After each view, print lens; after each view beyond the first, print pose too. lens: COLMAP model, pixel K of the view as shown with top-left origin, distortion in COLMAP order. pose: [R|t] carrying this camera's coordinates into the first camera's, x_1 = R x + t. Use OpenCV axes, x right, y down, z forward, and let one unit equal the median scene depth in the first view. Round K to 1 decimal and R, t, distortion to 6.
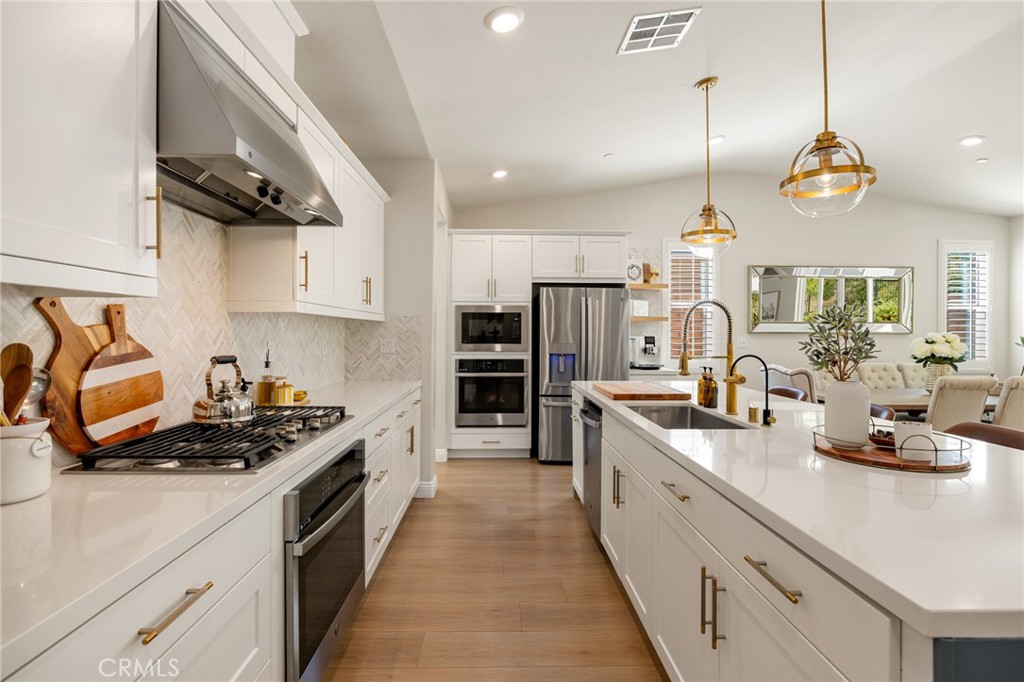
lens RADIAL K [[482.8, 0, 509.9], [0, 482.8, 333.1], [0, 0, 1]] dist [-0.008052, 0.001161]
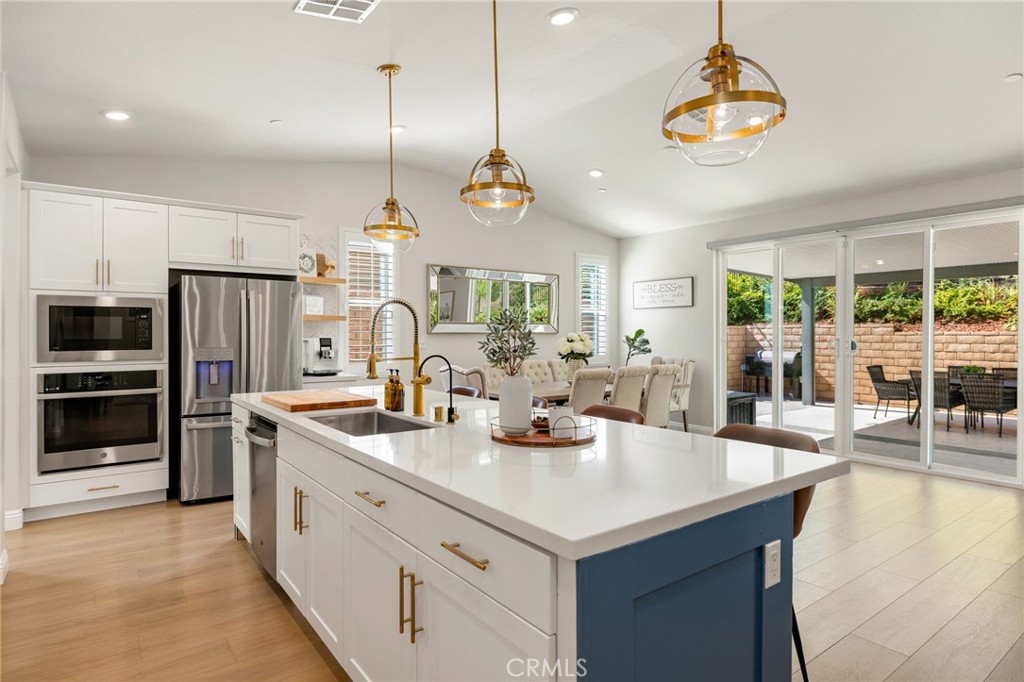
lens RADIAL K [[560.6, 0, 510.3], [0, 560.6, 336.3], [0, 0, 1]] dist [-0.002414, 0.000749]
pose [[0.817764, -0.007525, 0.575504, -0.032138], [0.005319, 0.999971, 0.005517, -0.000173], [-0.575529, -0.001450, 0.817780, -0.034206]]
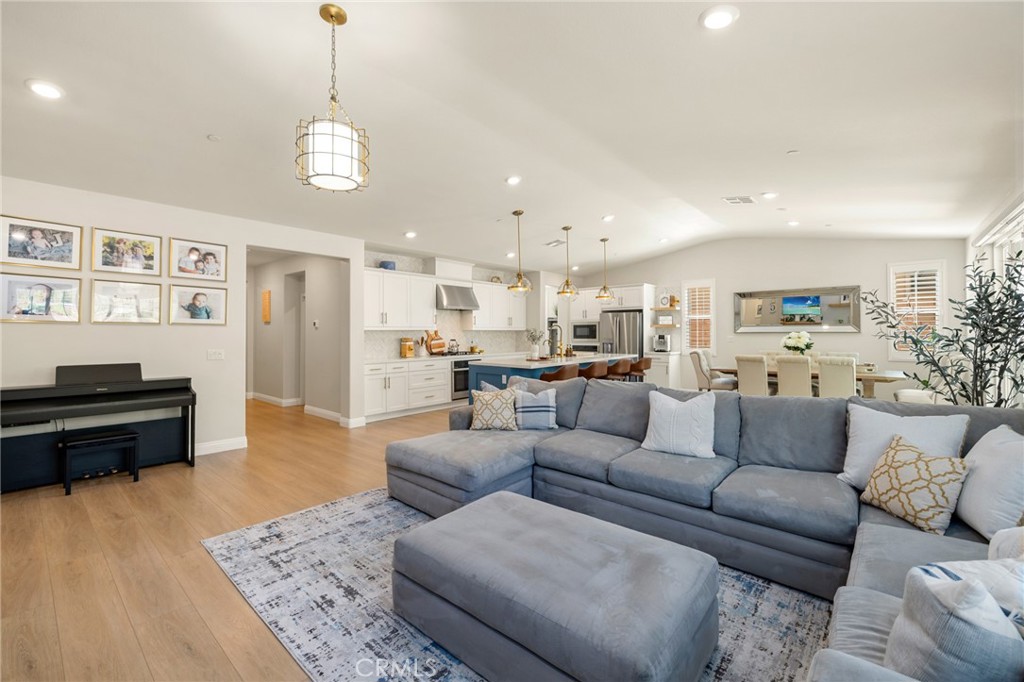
lens RADIAL K [[431.9, 0, 509.7], [0, 431.9, 333.0], [0, 0, 1]] dist [0.000986, 0.000078]
pose [[0.738744, -0.008105, -0.673937, 1.542934], [0.007557, 0.999964, -0.003743, -0.000388], [0.673943, -0.002328, 0.738779, -1.050299]]
